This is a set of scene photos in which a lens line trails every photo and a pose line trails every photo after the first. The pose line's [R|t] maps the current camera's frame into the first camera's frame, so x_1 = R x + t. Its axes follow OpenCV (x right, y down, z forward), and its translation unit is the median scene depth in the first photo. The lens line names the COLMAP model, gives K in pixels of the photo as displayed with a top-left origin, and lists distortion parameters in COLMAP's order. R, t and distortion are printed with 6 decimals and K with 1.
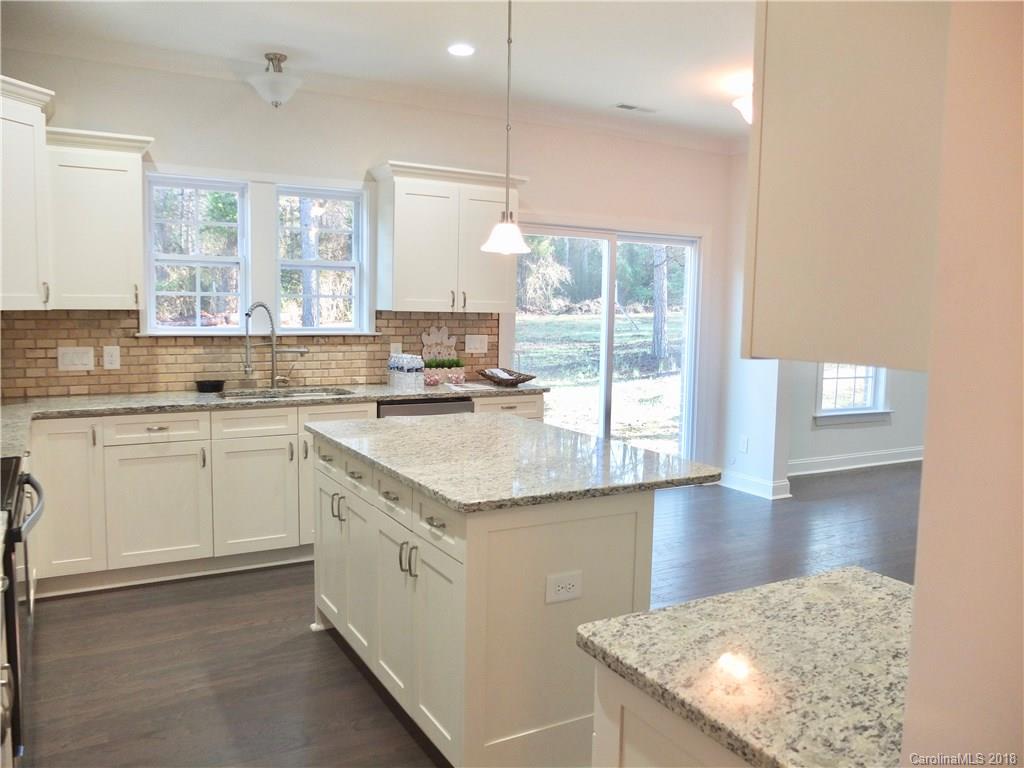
lens RADIAL K [[816.7, 0, 512.0], [0, 816.7, 384.0], [0, 0, 1]] dist [0.005010, 0.001735]
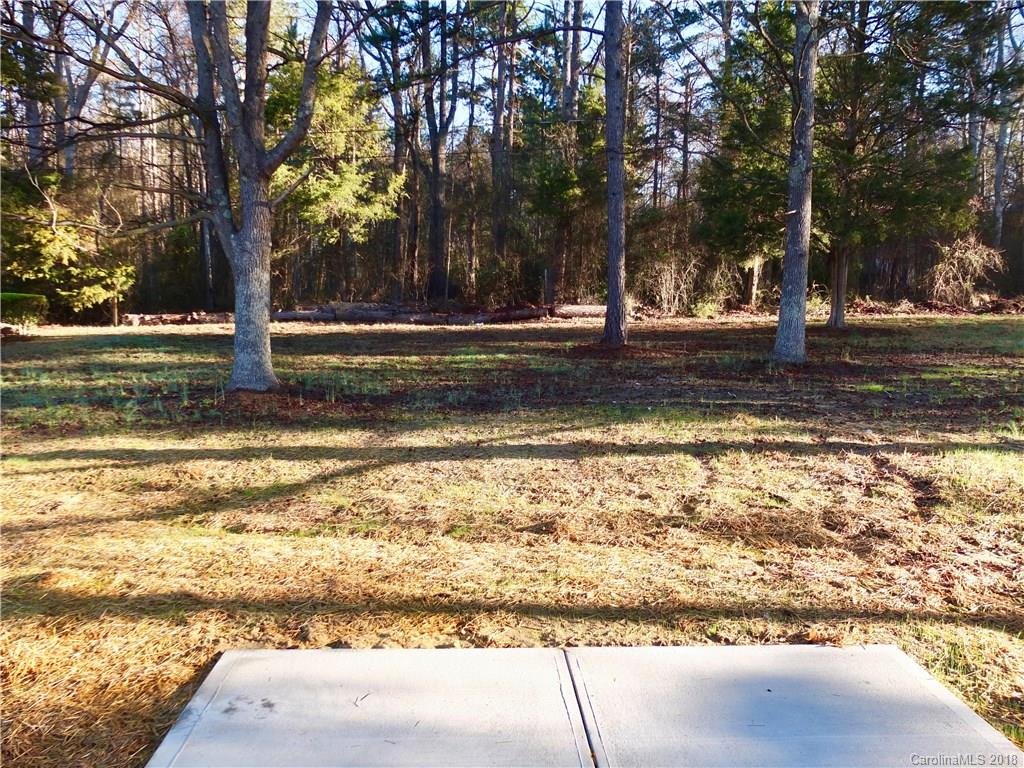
lens RADIAL K [[816.7, 0, 512.0], [0, 816.7, 384.0], [0, 0, 1]] dist [0.005010, 0.001735]
pose [[0.894137, 0.058466, -0.443961, 0.025615], [-0.054357, 0.998279, 0.021989, -0.034569], [0.444482, 0.004471, 0.895776, 0.355624]]
